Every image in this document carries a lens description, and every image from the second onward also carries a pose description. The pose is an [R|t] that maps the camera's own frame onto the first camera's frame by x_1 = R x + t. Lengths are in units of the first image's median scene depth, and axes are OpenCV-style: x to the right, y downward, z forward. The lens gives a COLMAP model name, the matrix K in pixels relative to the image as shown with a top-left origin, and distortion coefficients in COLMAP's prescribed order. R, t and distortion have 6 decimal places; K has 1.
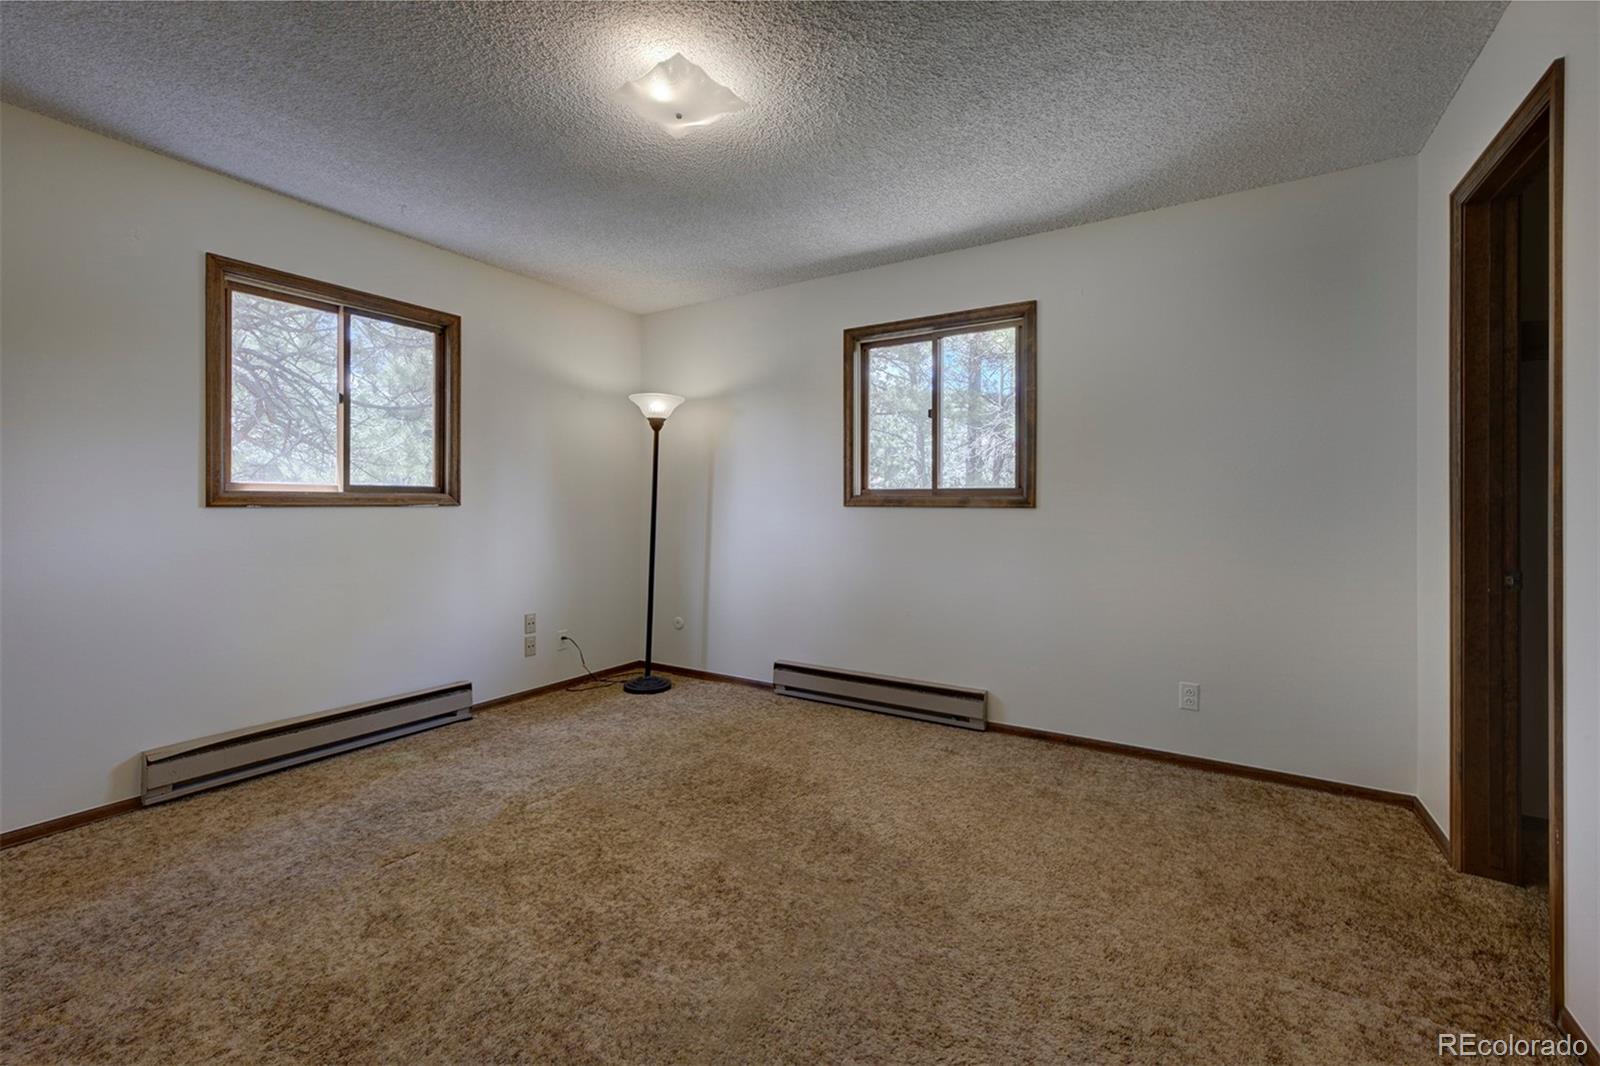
lens RADIAL K [[664.5, 0, 803.7], [0, 664.5, 500.6], [0, 0, 1]] dist [-0.021620, -0.002205]
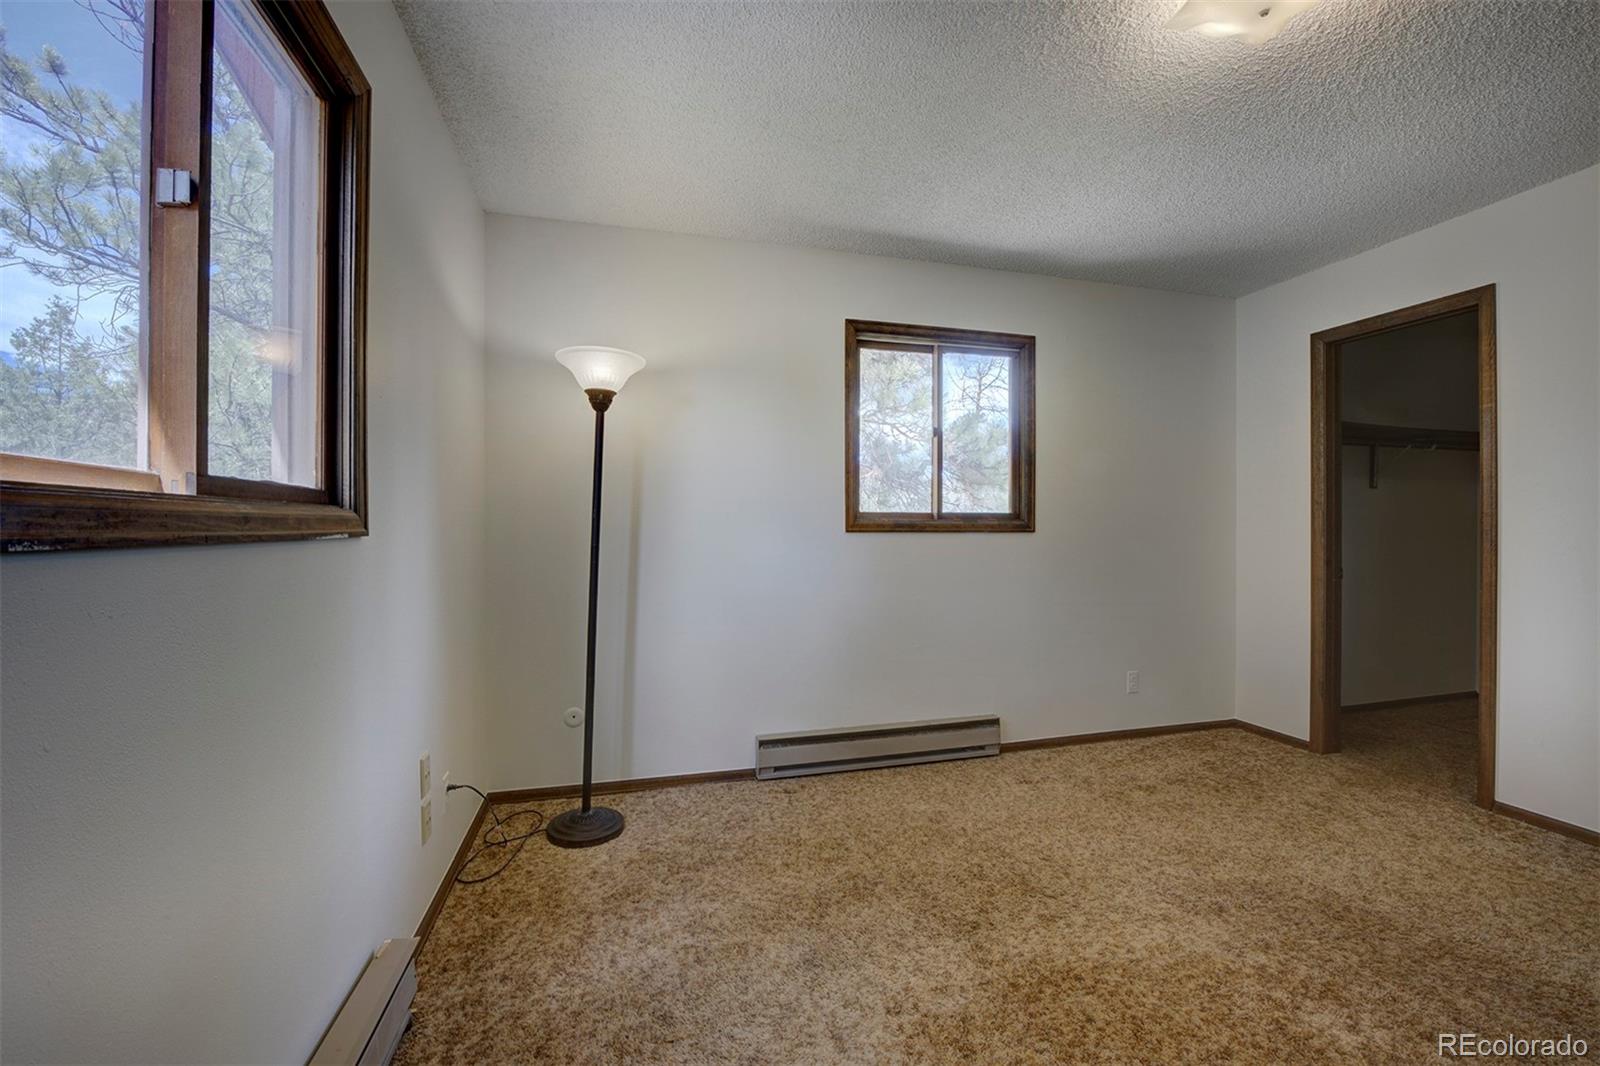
lens RADIAL K [[664.5, 0, 800.6], [0, 664.5, 534.4], [0, 0, 1]] dist [-0.021620, -0.002205]
pose [[0.680682, -0.009168, 0.732522, -0.643486], [-0.000415, 0.999917, 0.012901, 0.000855], [-0.732579, -0.009085, 0.680621, 0.520649]]
